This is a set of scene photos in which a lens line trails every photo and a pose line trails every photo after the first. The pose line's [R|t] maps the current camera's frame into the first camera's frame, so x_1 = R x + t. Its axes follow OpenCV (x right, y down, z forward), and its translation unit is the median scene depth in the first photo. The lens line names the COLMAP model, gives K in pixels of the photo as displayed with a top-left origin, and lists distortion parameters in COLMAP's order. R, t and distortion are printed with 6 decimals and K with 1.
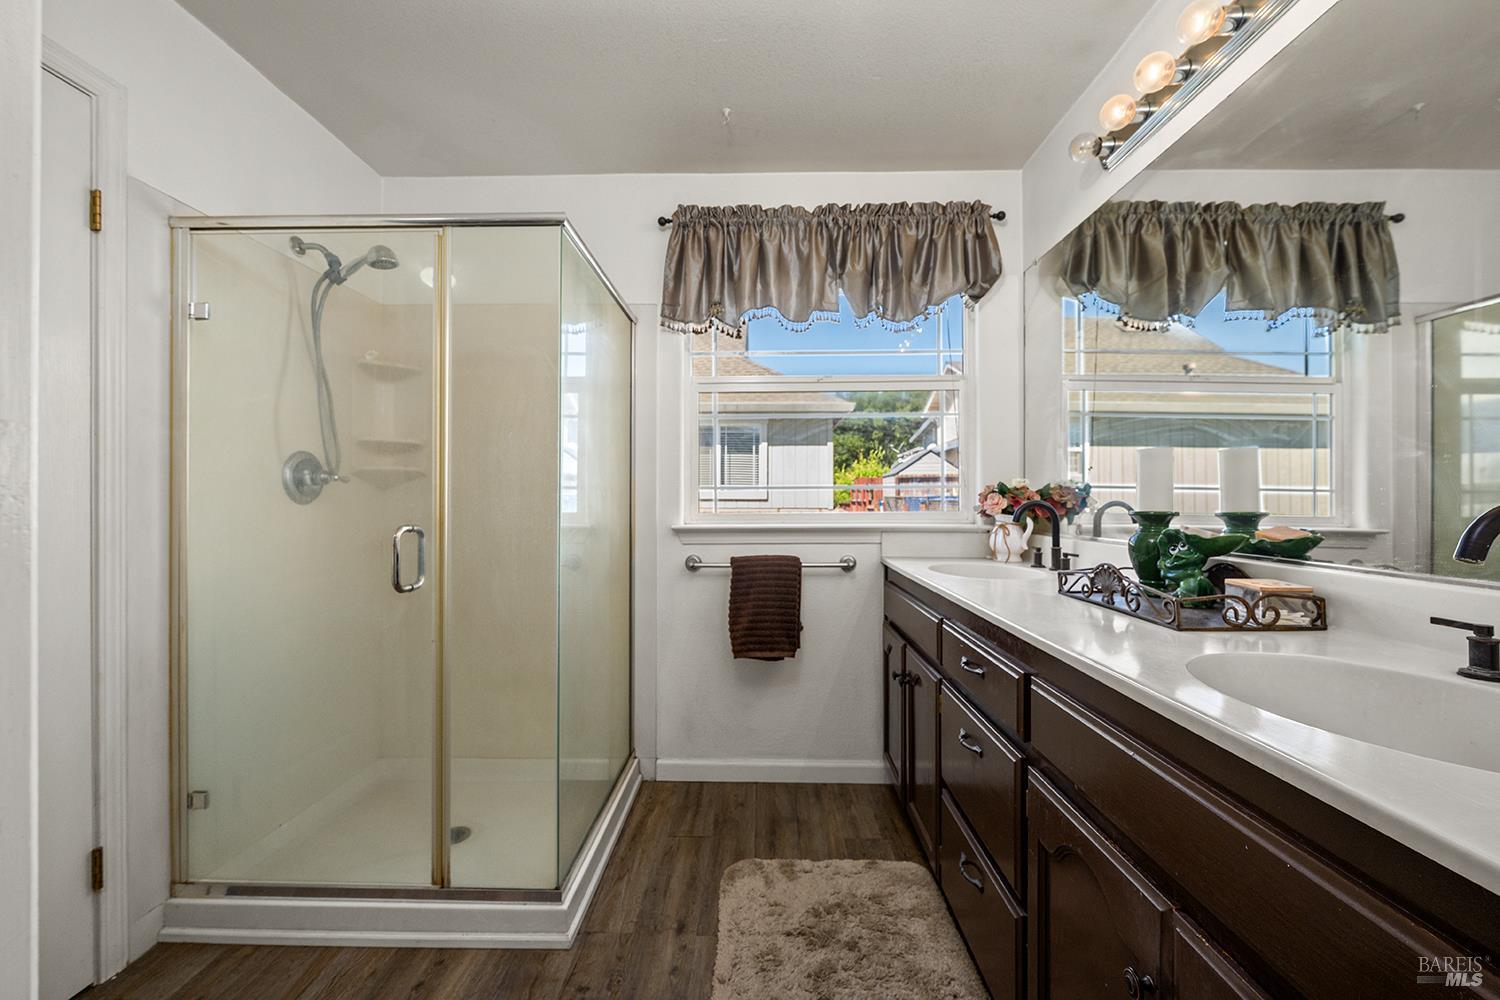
lens RADIAL K [[597.8, 0, 748.4], [0, 597.8, 498.4], [0, 0, 1]] dist [-0.006685, -0.000892]
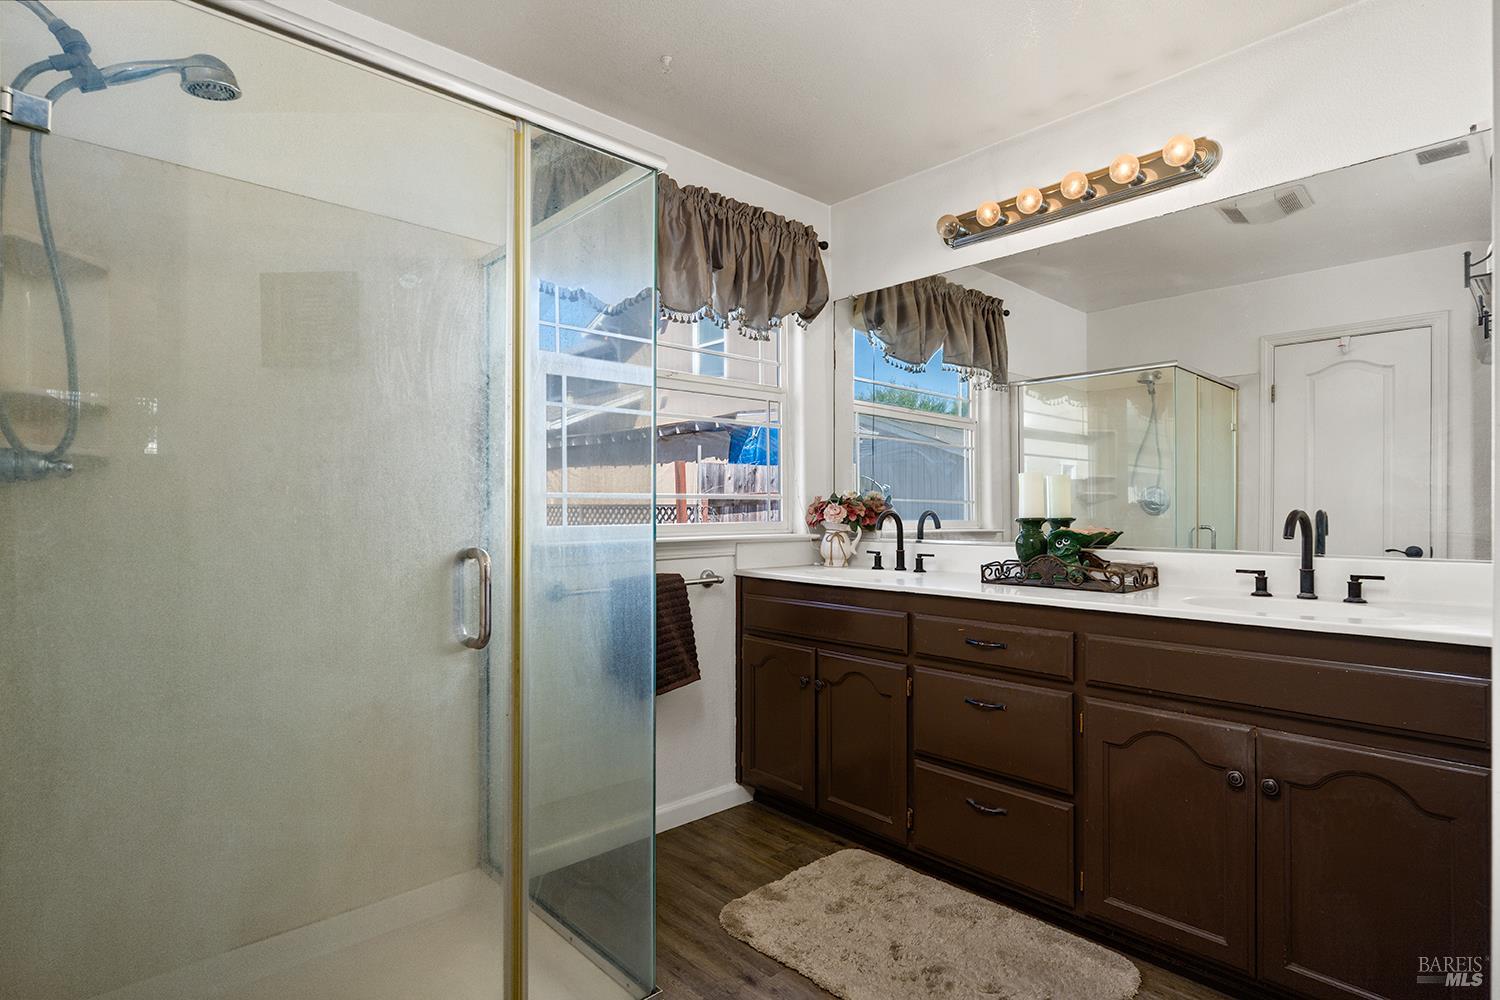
lens RADIAL K [[751.8, 0, 755.4], [0, 751.8, 509.7], [0, 0, 1]] dist [0.003693, 0.000744]
pose [[0.720800, -0.000070, 0.693143, -0.653329], [-0.000261, 1.000000, 0.000373, 0.001464], [-0.693143, -0.000450, 0.720800, 0.118562]]
